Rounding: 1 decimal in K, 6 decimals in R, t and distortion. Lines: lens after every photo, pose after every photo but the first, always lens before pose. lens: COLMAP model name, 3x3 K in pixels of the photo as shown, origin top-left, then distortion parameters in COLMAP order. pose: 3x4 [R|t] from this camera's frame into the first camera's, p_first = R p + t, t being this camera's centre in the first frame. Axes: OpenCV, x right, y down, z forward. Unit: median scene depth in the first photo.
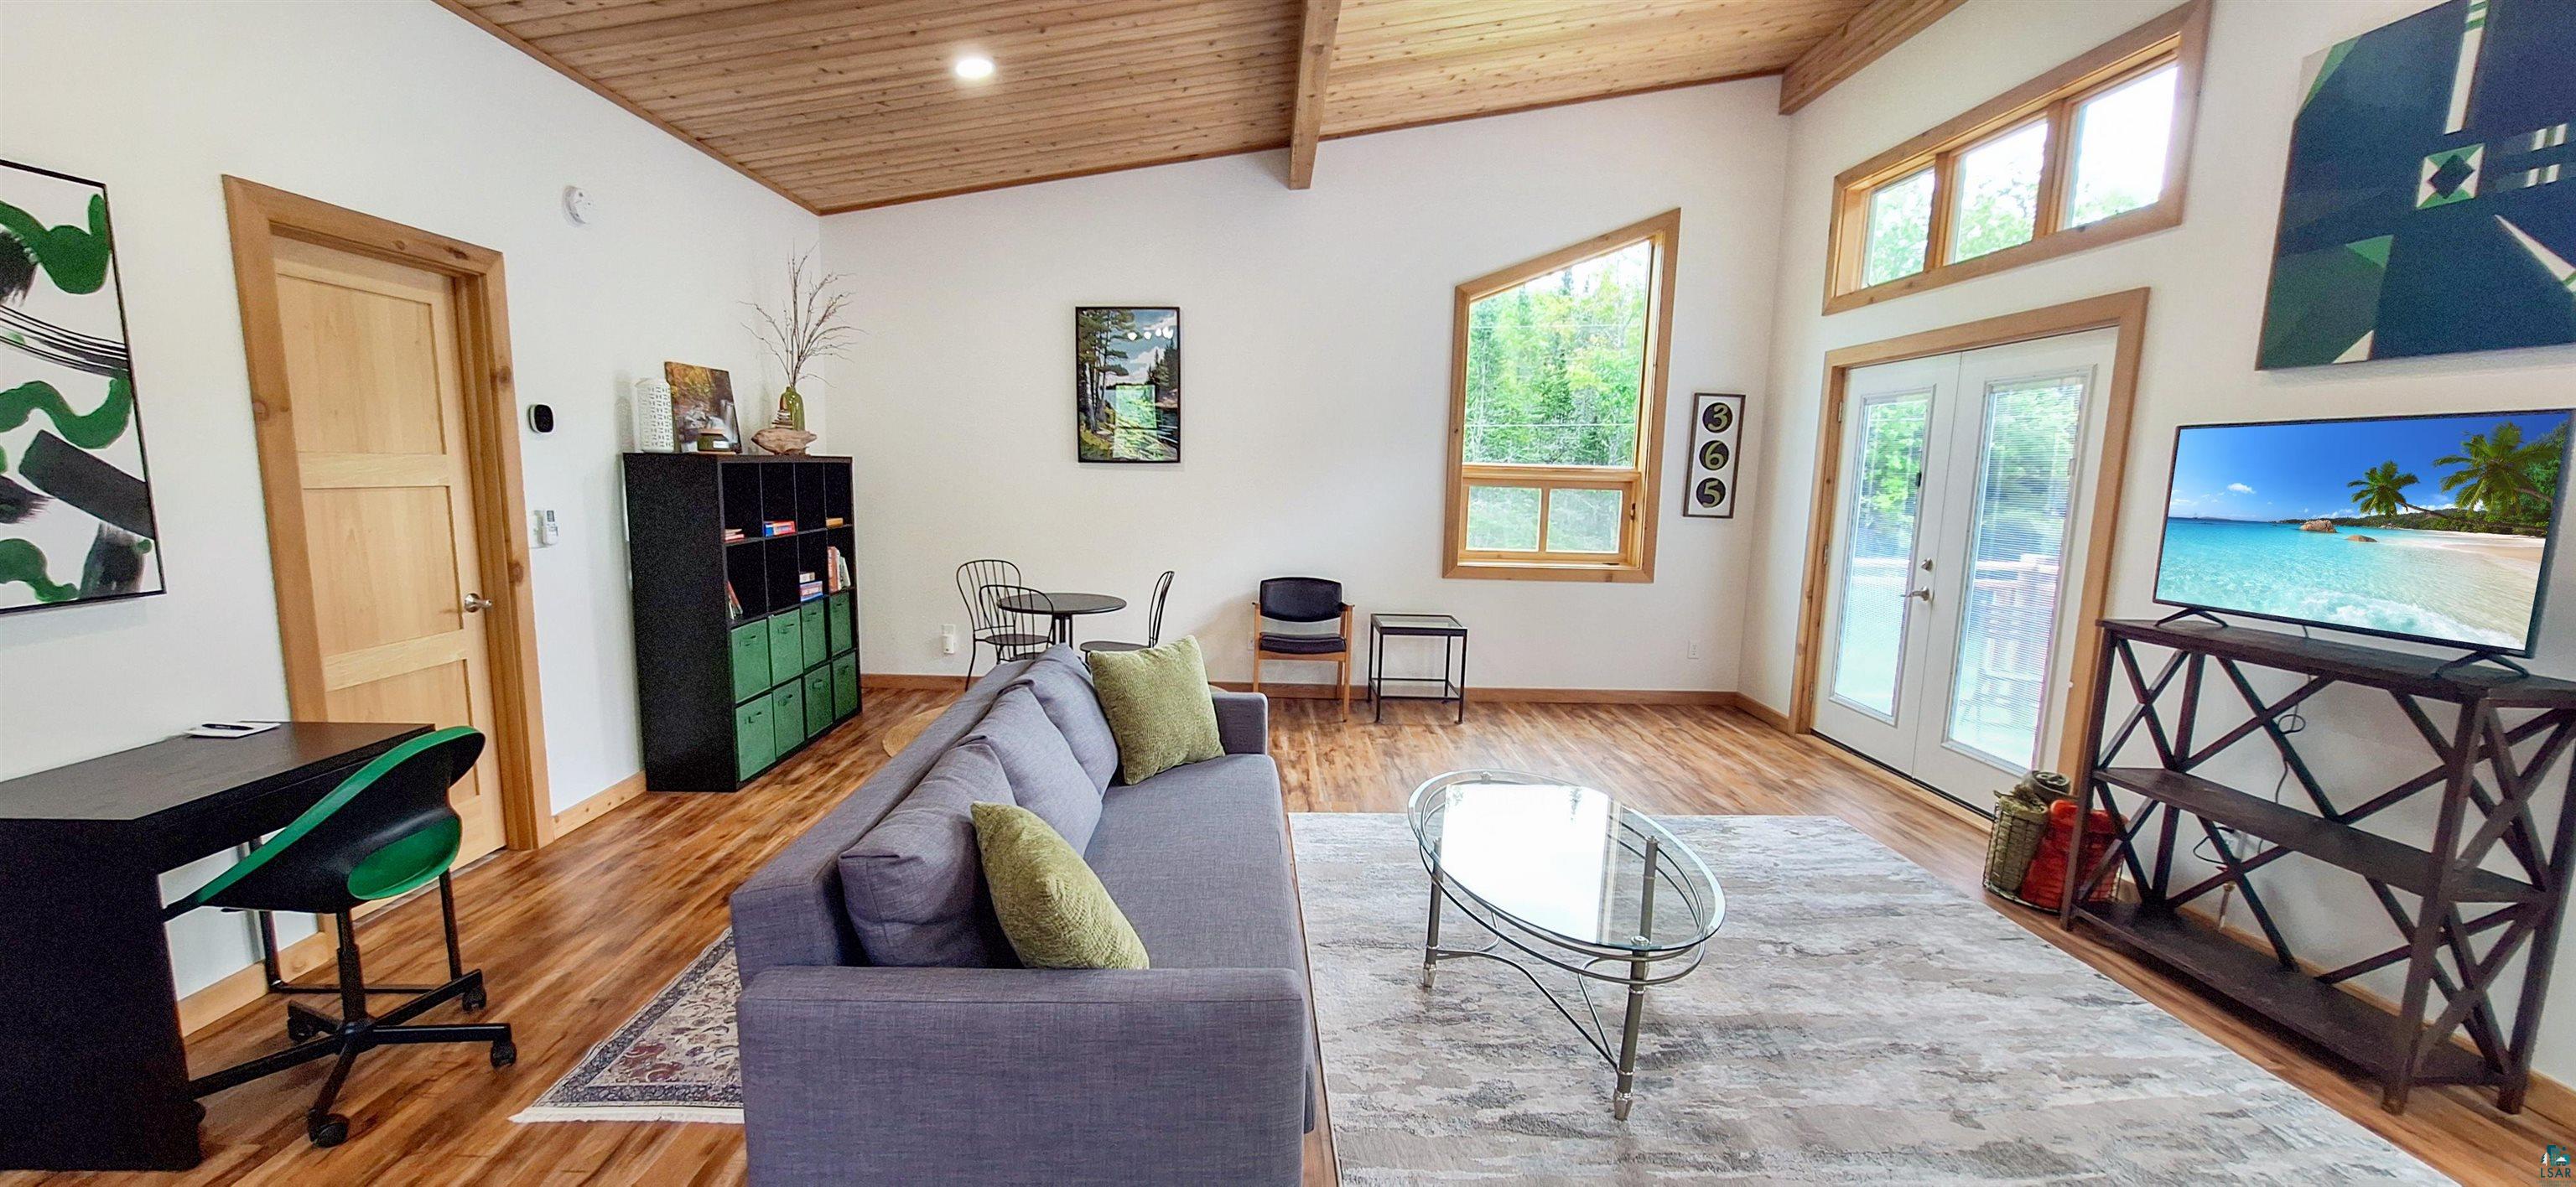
lens RADIAL K [[1014.7, 0, 1279.9], [0, 1014.7, 633.9], [0, 0, 1]] dist [-0.000745, 0.000081]
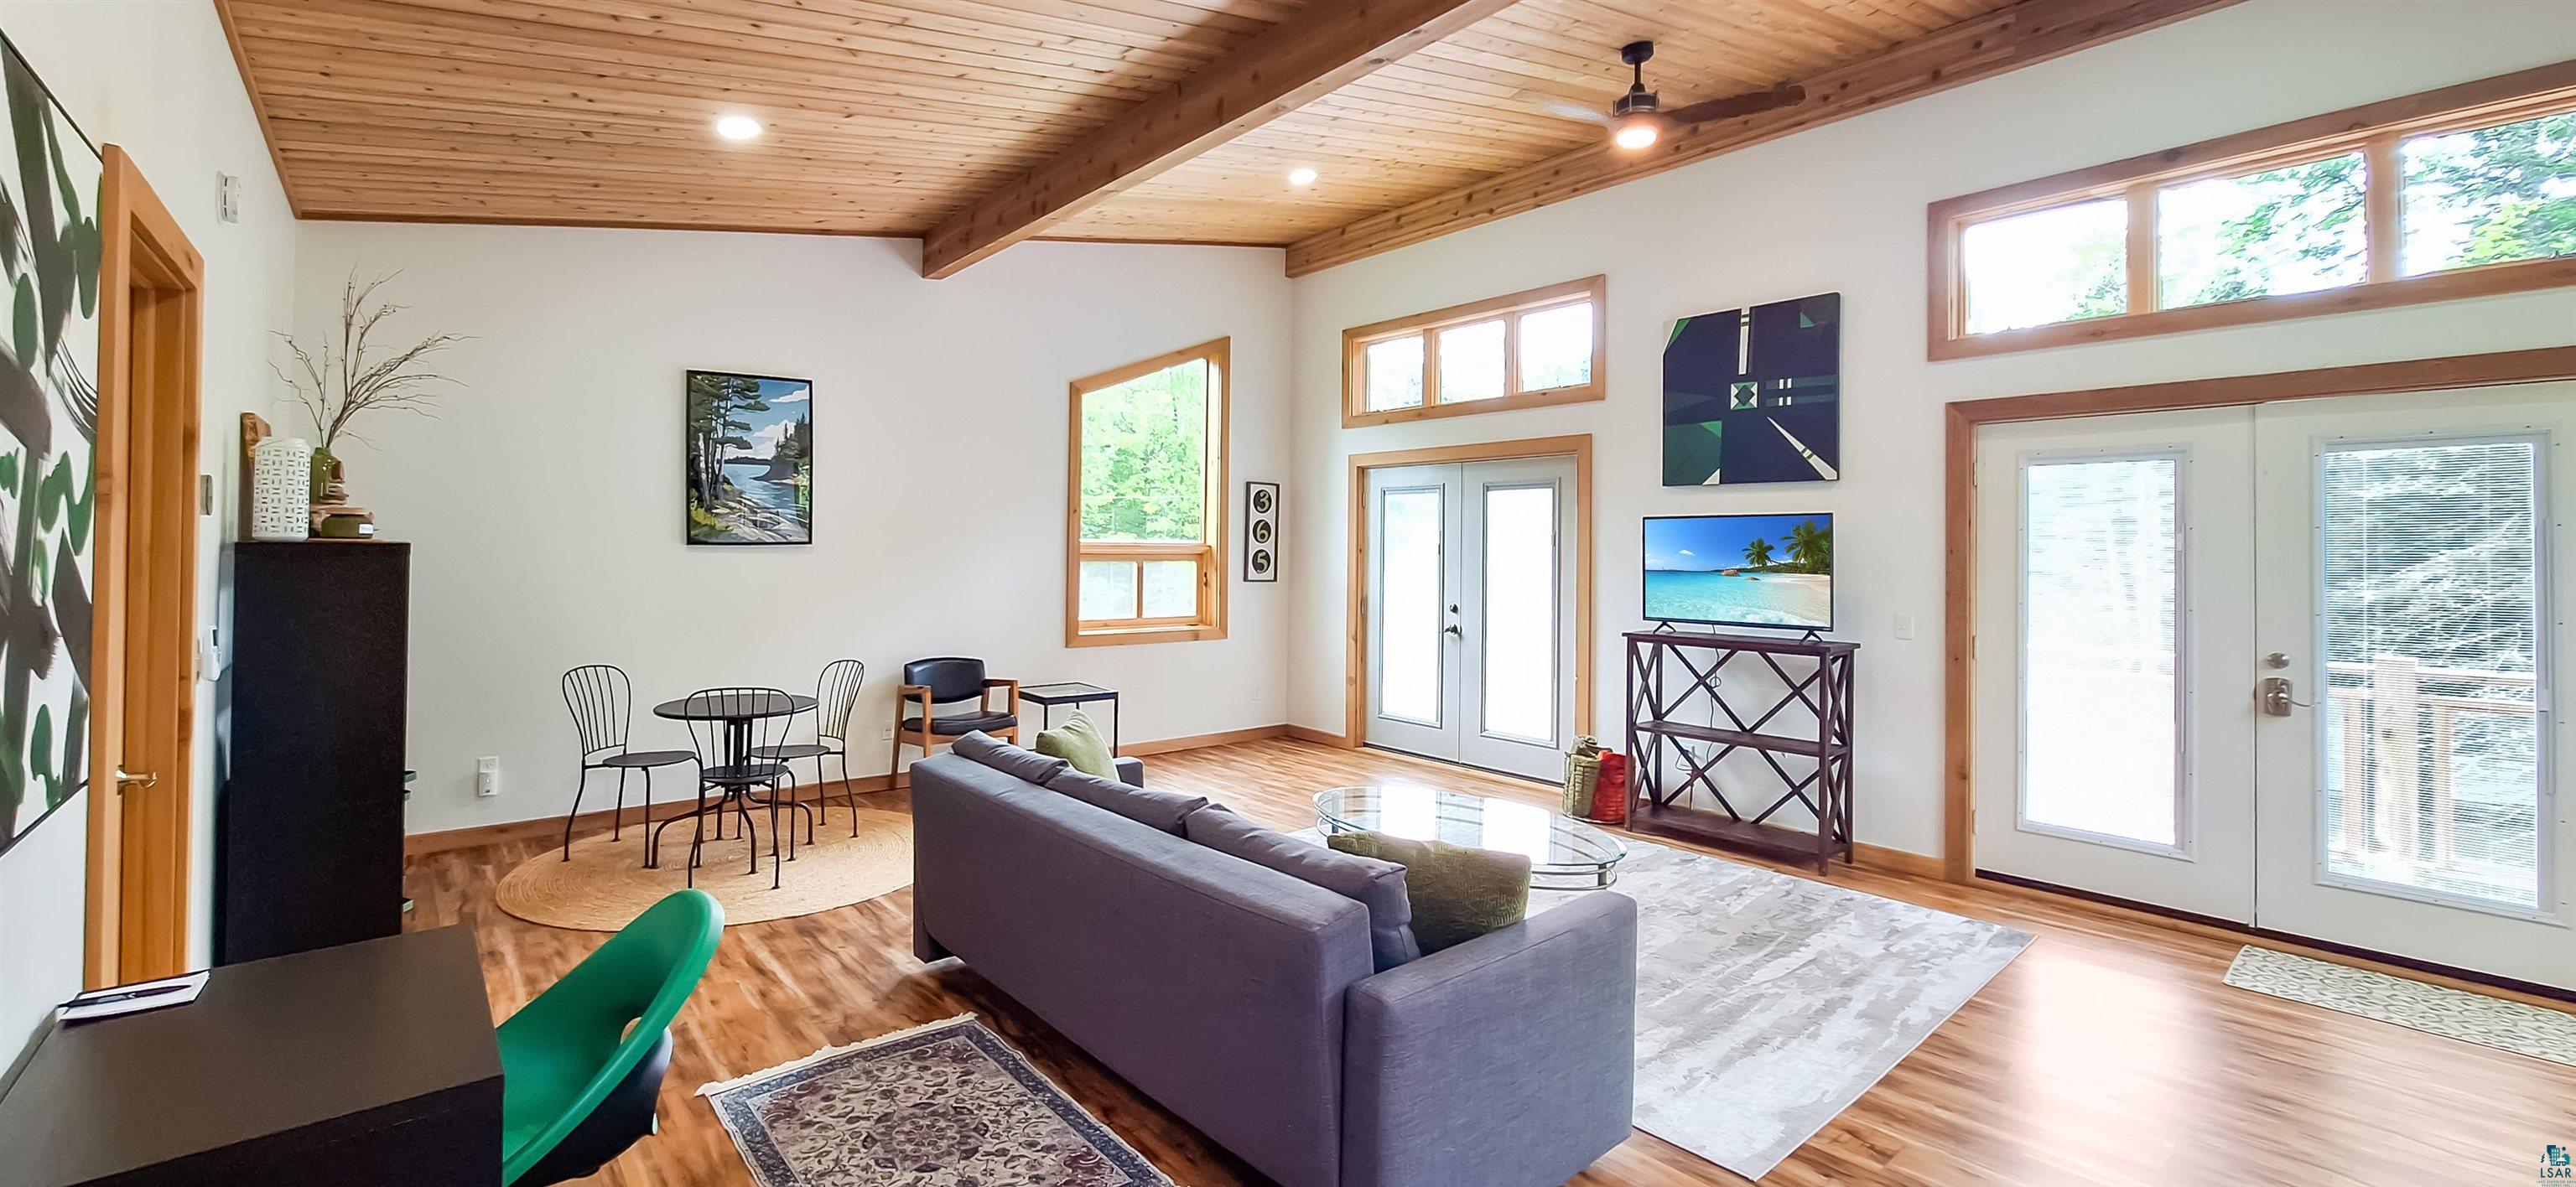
lens RADIAL K [[1040.6, 0, 1288.0], [0, 1040.6, 593.5], [0, 0, 1]] dist [-0.000470, 0.000070]
pose [[0.781916, -0.044192, 0.621815, -0.367268], [0.110375, 0.991539, -0.068325, -0.012603], [-0.613534, 0.122057, 0.780178, 0.004519]]
